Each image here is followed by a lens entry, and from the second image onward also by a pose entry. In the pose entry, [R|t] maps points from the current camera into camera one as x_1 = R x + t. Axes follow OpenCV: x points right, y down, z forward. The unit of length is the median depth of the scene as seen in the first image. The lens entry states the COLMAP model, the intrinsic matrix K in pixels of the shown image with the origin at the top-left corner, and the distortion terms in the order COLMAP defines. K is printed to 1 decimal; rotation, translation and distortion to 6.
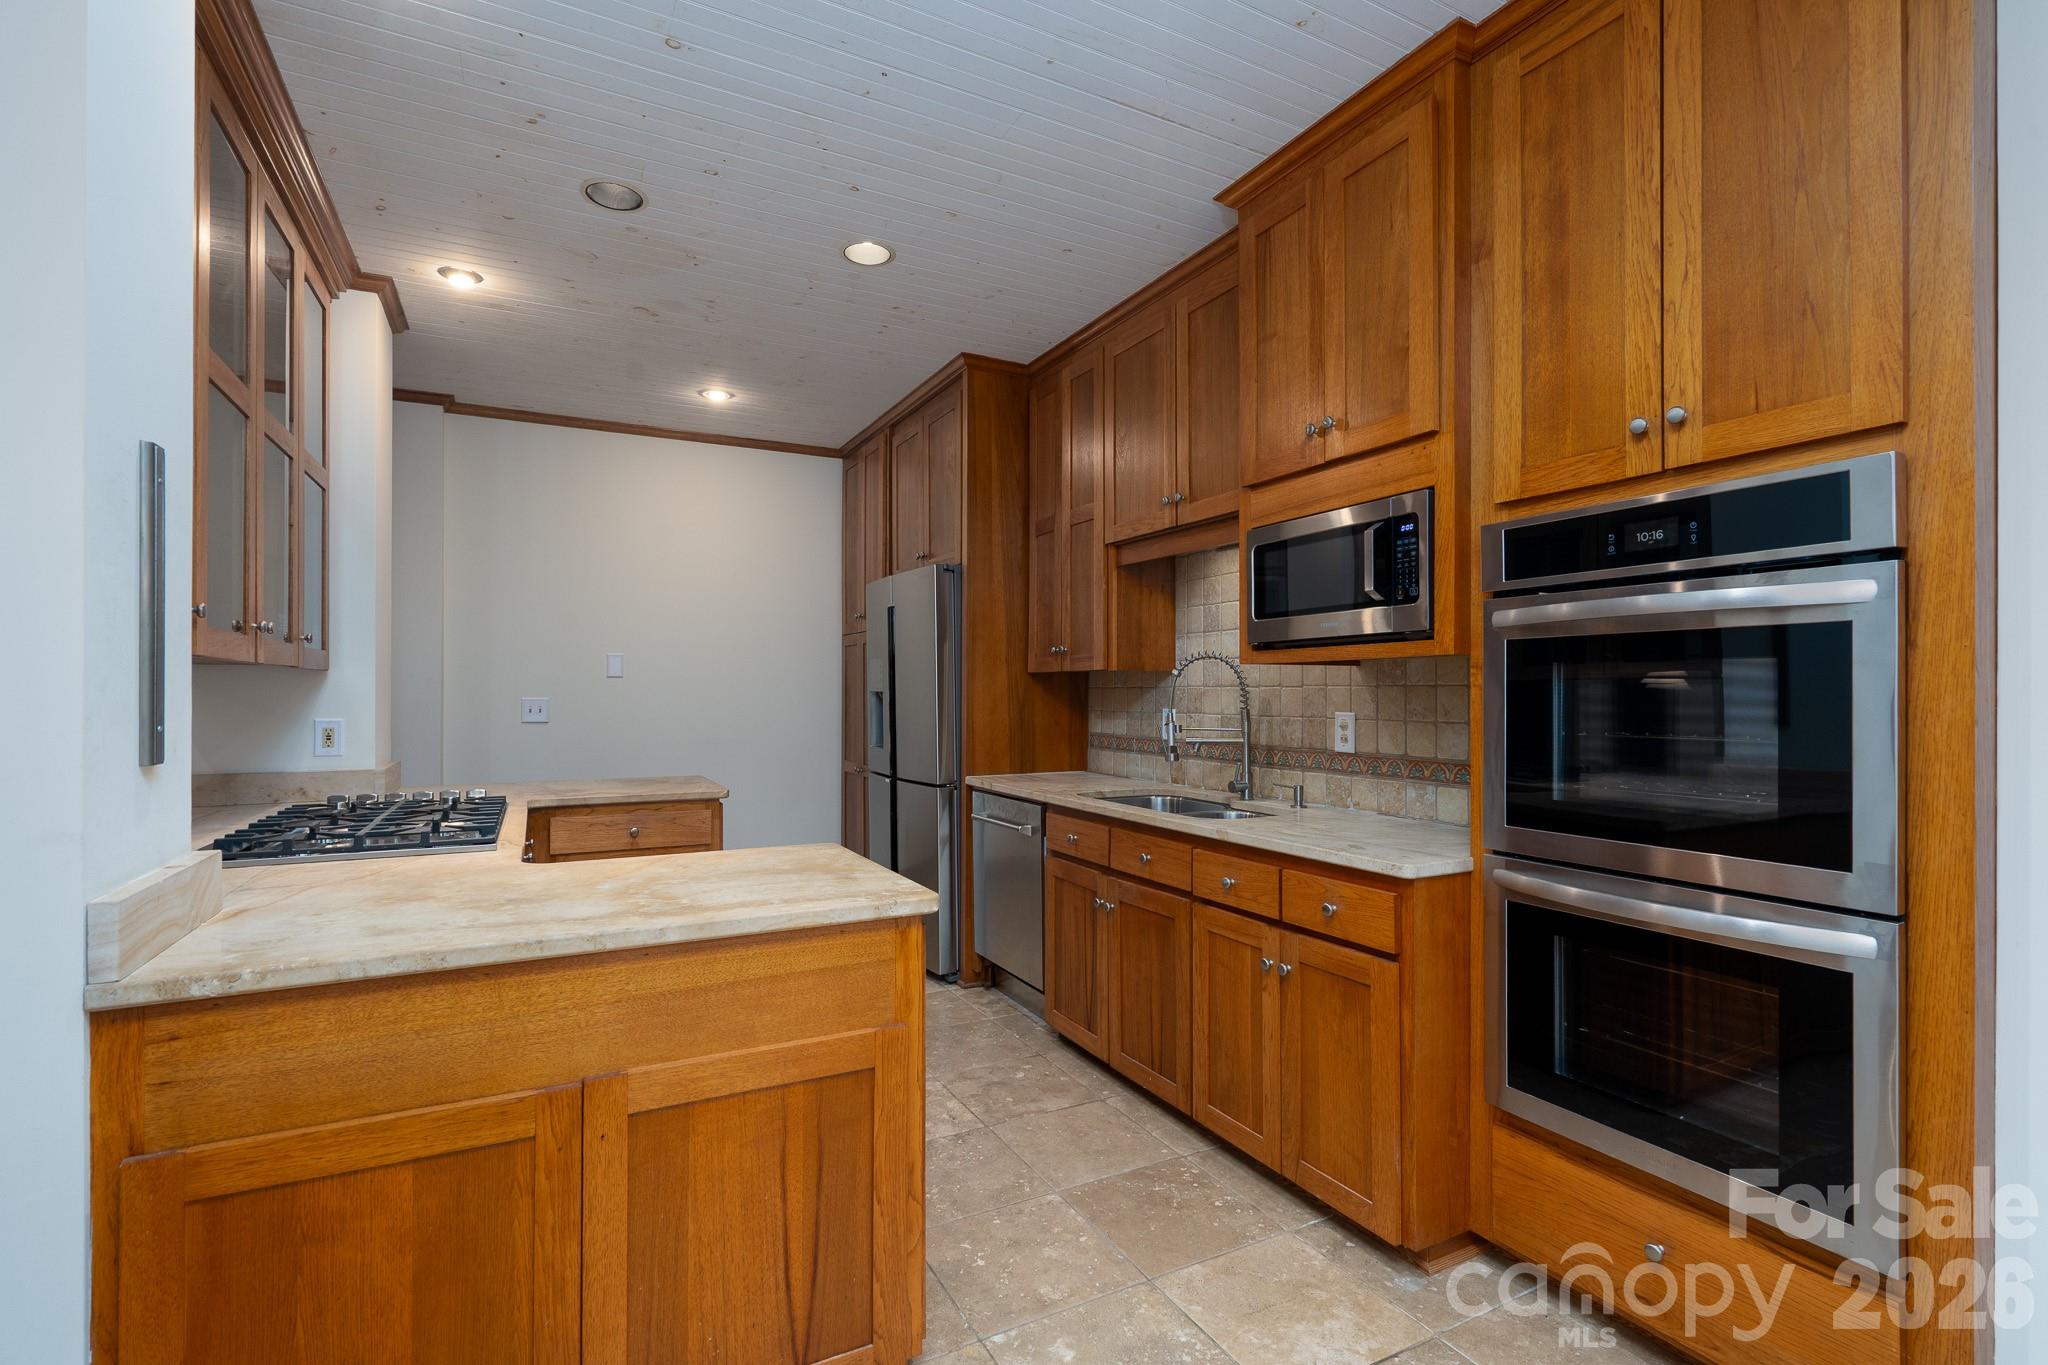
lens RADIAL K [[931.6, 0, 1023.2], [0, 931.6, 692.4], [0, 0, 1]] dist [-0.003932, 0.000289]
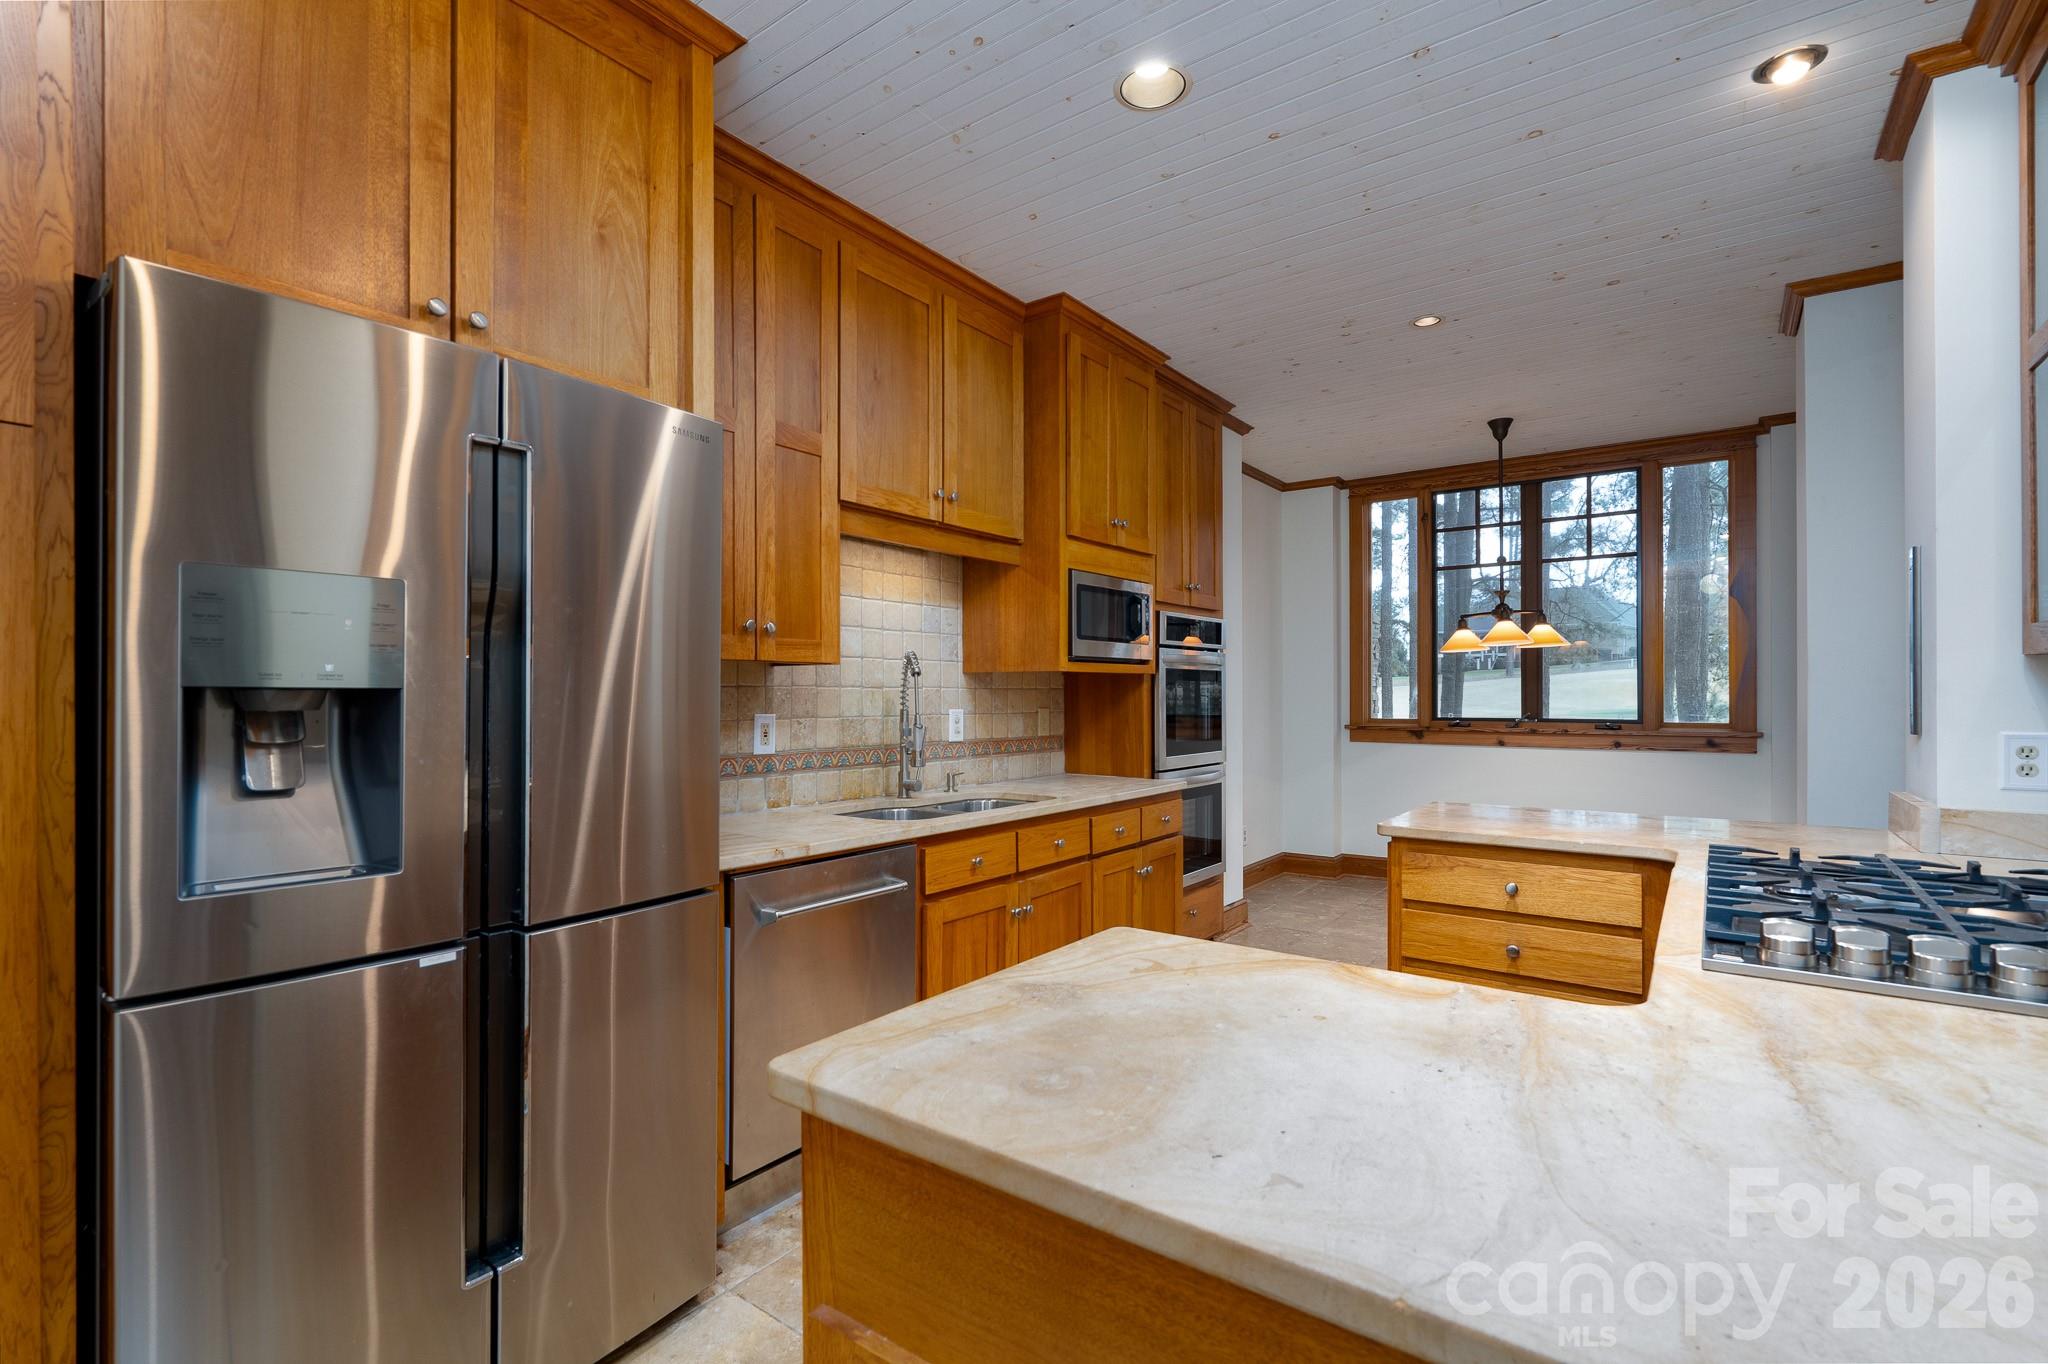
lens RADIAL K [[931.6, 0, 1014.4], [0, 931.6, 687.8], [0, 0, 1]] dist [-0.003932, 0.000289]
pose [[-0.430883, 0.006855, 0.902382, -0.805031], [-0.000621, 0.999969, -0.007892, 0.002266], [-0.902408, -0.003961, -0.430865, 1.454944]]
